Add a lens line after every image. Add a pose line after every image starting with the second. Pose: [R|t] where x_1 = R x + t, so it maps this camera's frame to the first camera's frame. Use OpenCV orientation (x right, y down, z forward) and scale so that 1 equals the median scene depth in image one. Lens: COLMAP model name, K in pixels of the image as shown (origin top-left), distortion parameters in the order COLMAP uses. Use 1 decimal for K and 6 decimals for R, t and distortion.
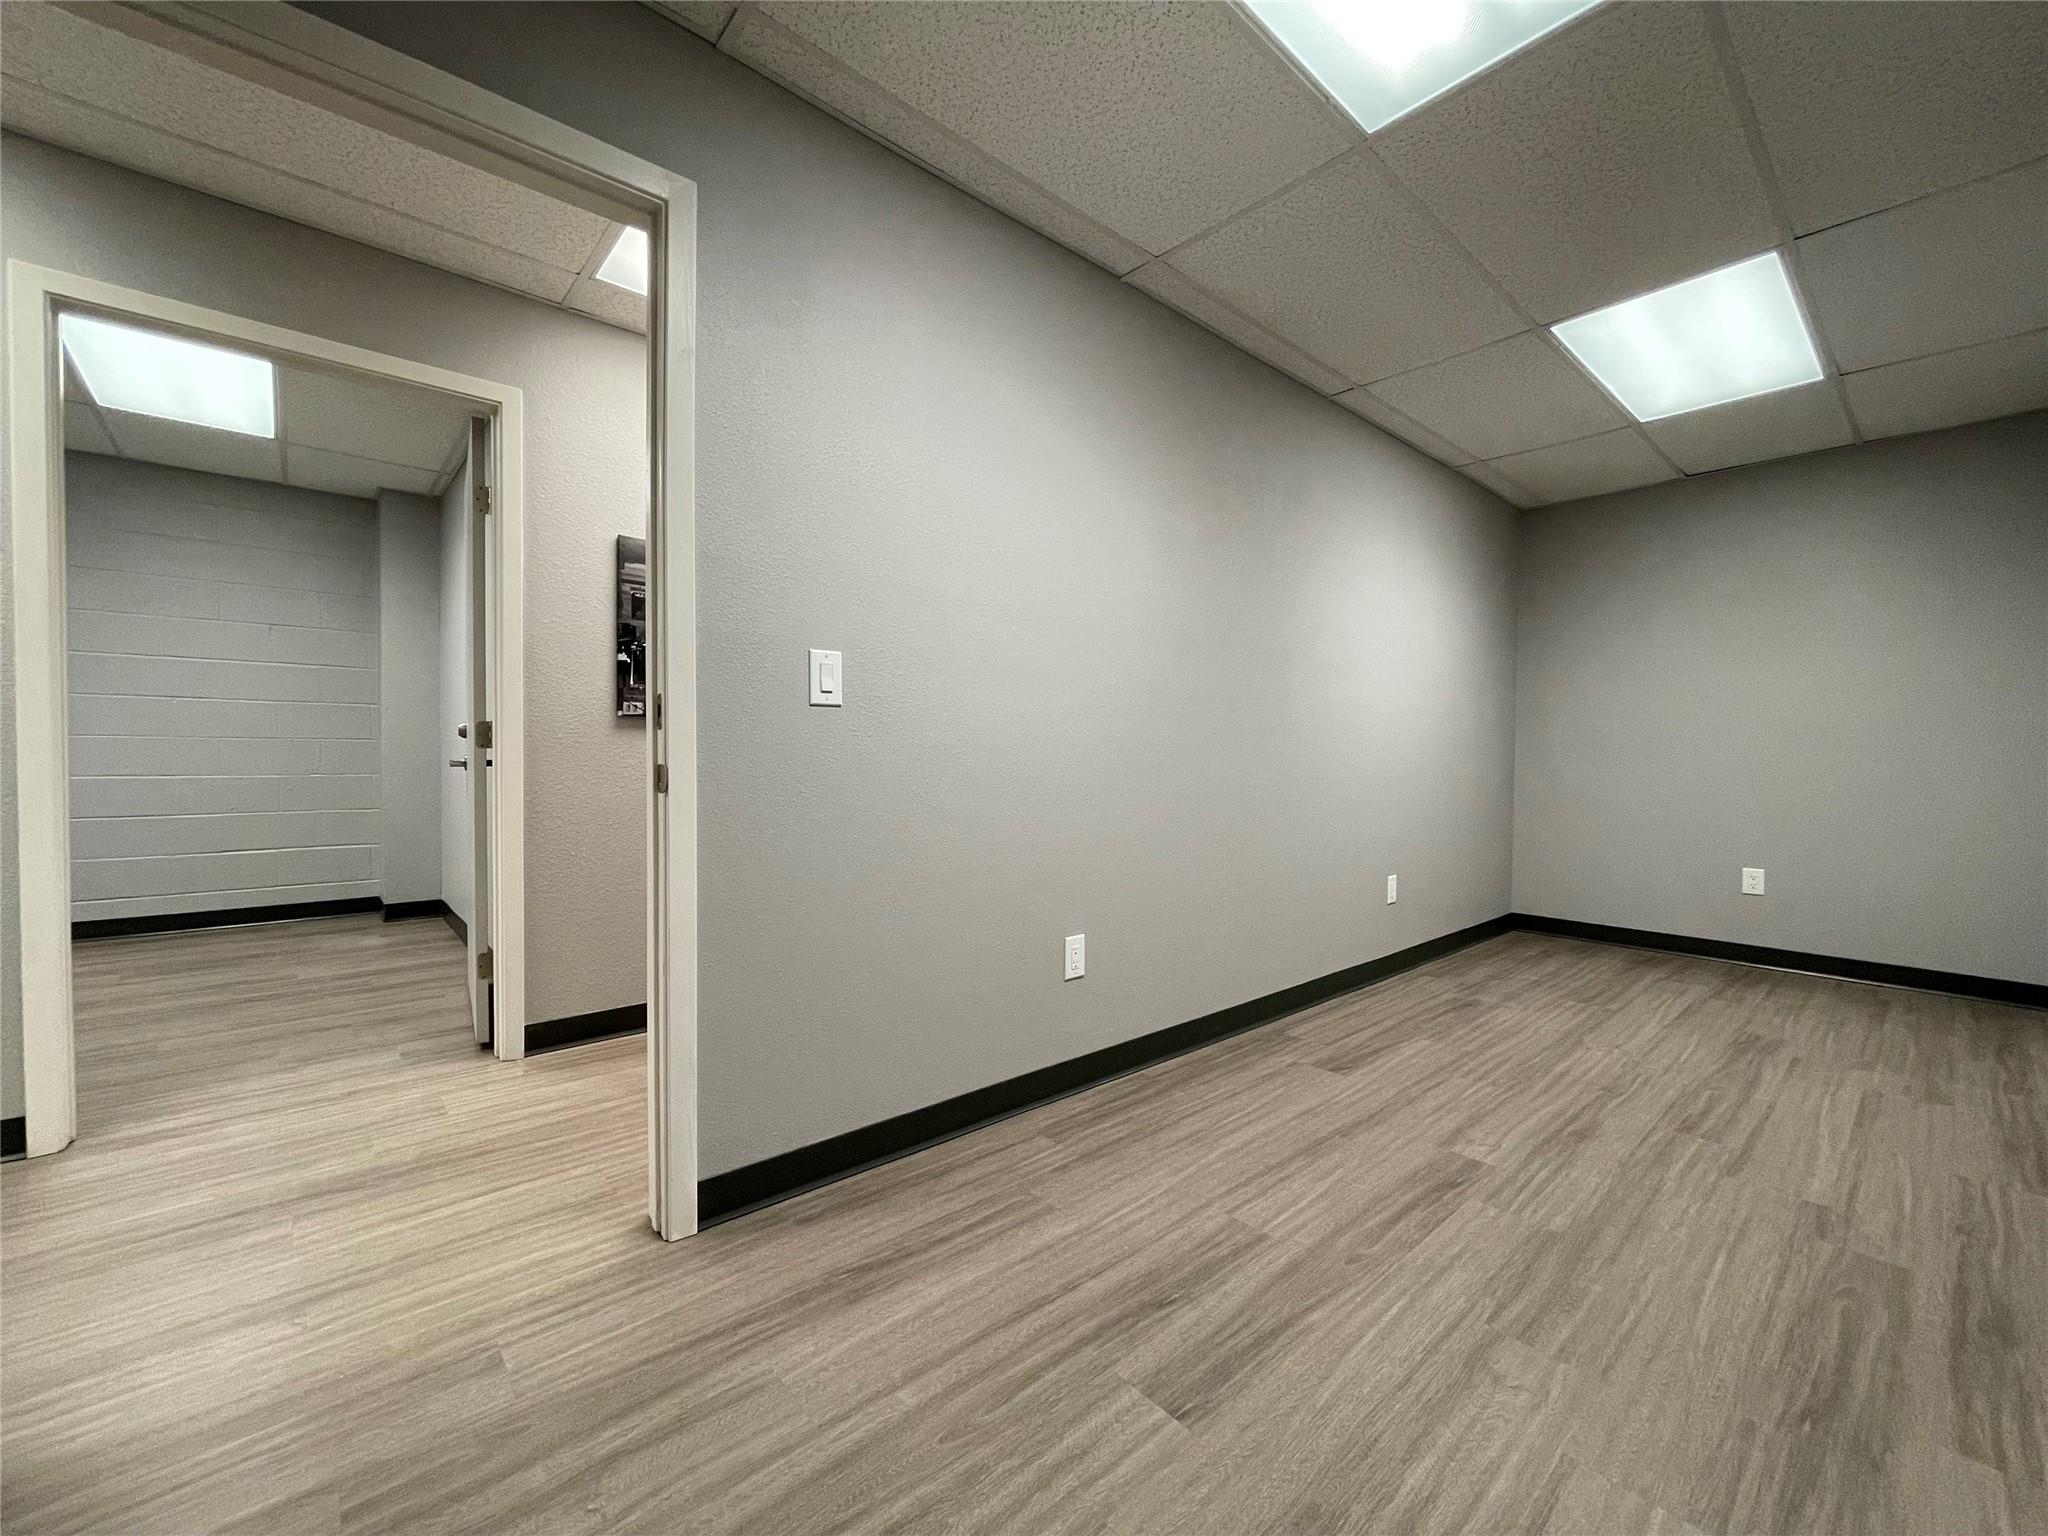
lens RADIAL K [[828.3, 0, 1018.2], [0, 828.3, 780.4], [0, 0, 1]] dist [-0.000366, 0.000077]
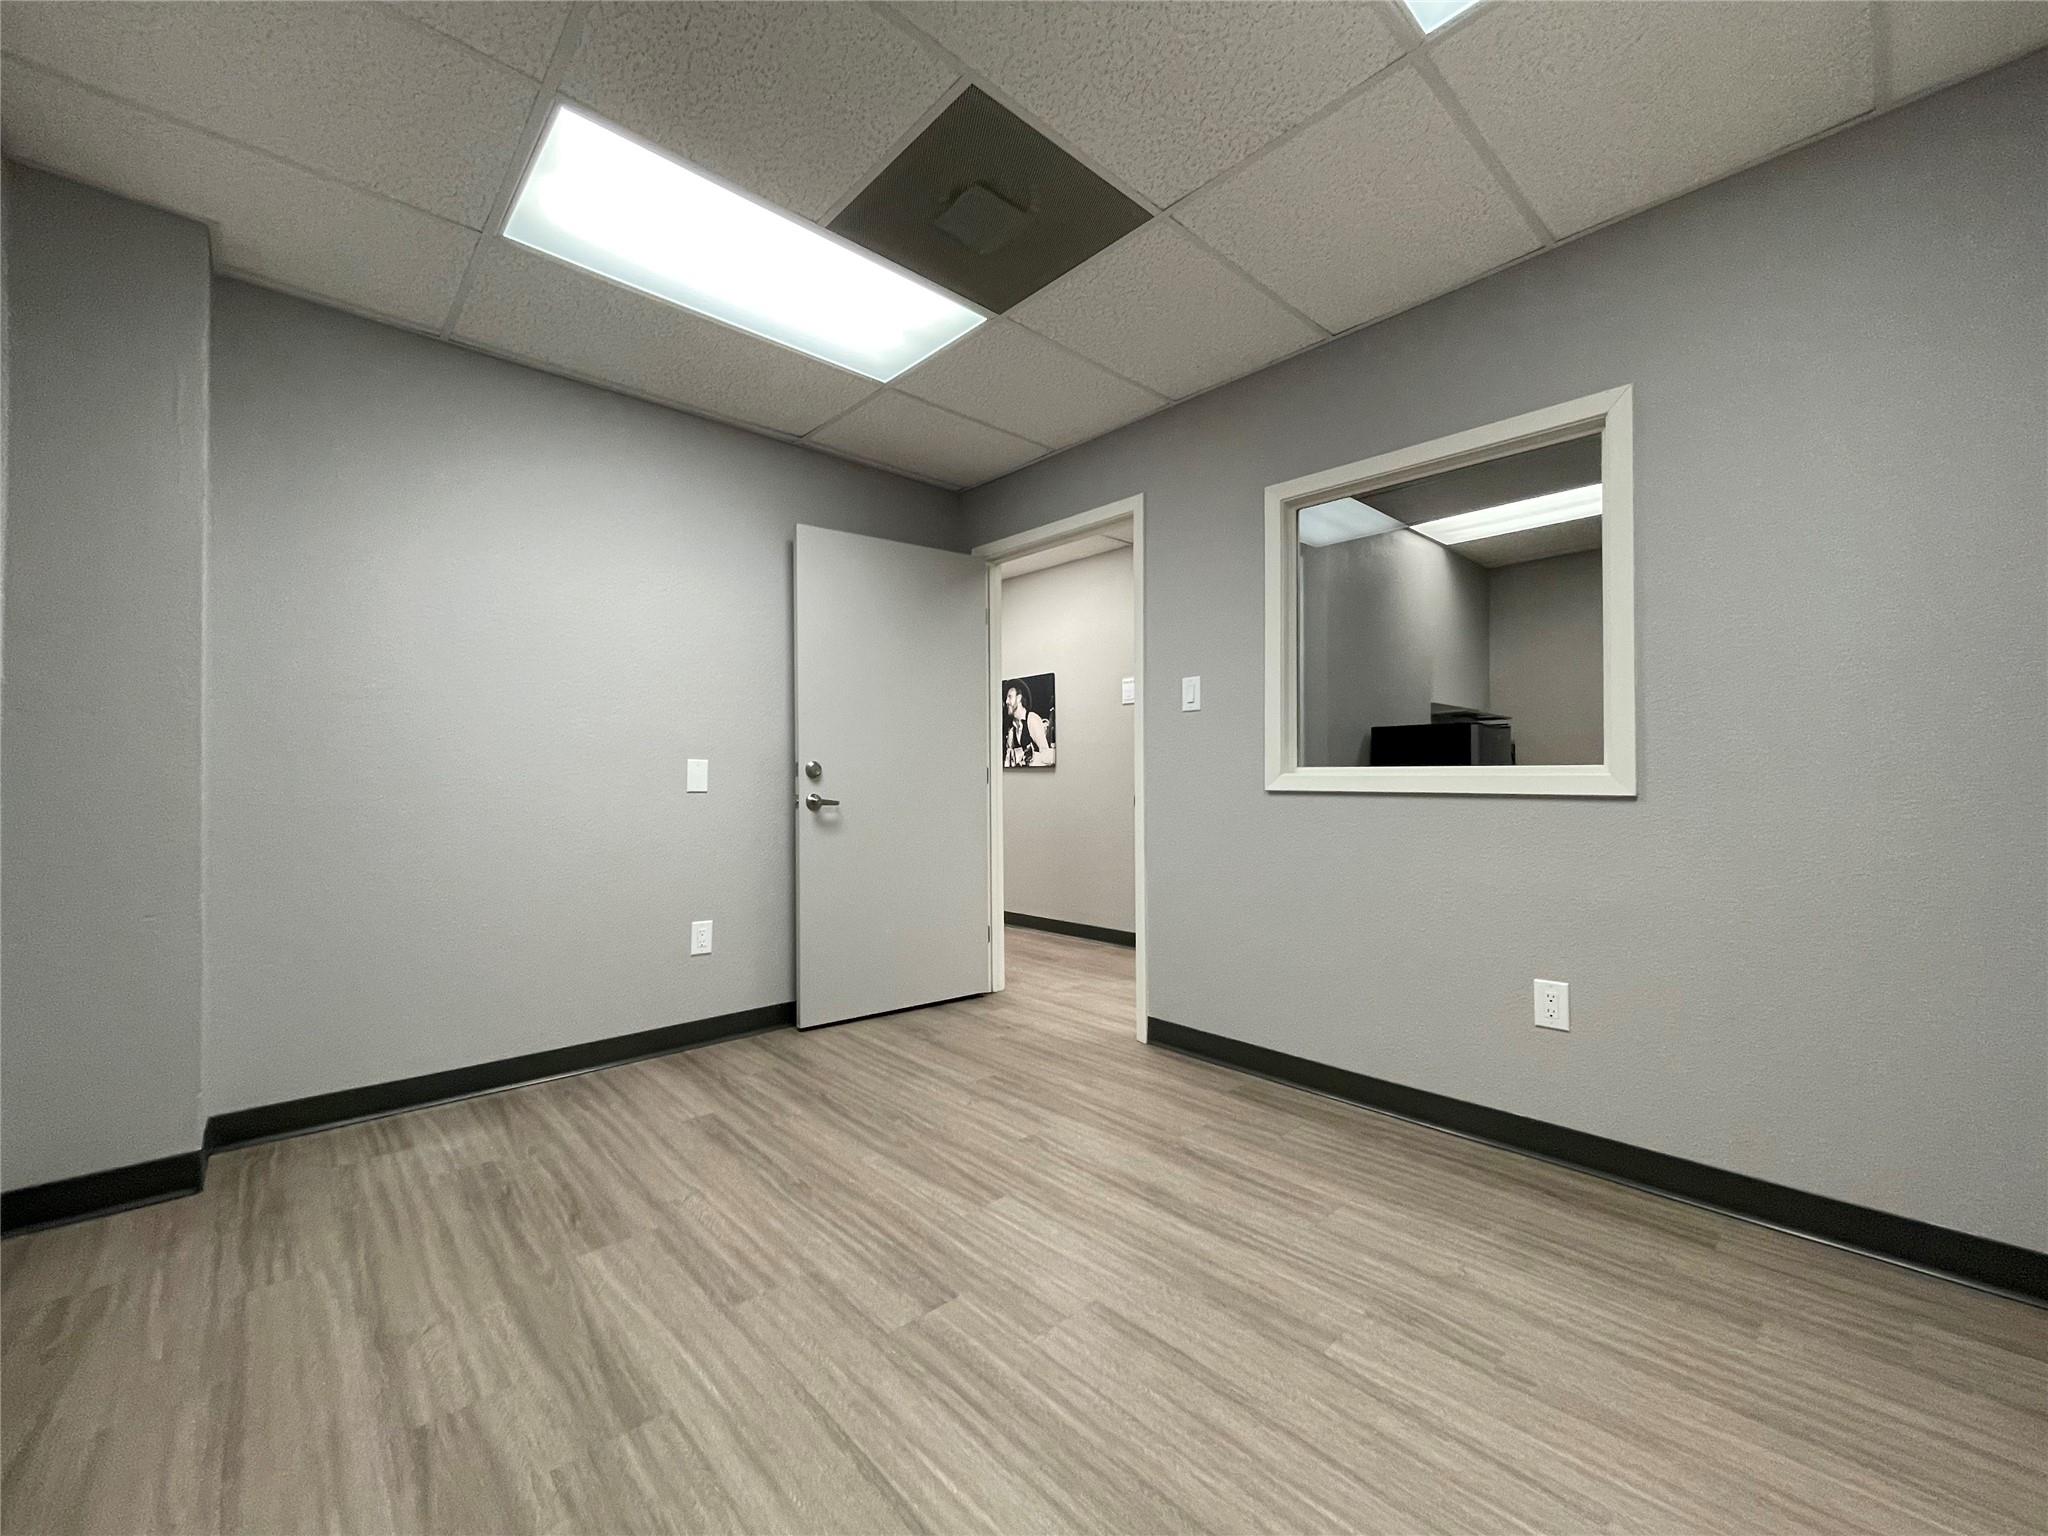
lens RADIAL K [[828.3, 0, 1018.2], [0, 828.3, 780.4], [0, 0, 1]] dist [-0.000366, 0.000077]
pose [[-0.026381, -0.018837, 0.999474, -2.140775], [0.015106, 0.999701, 0.019240, -0.081015], [-0.999538, 0.015605, -0.026089, 0.998593]]
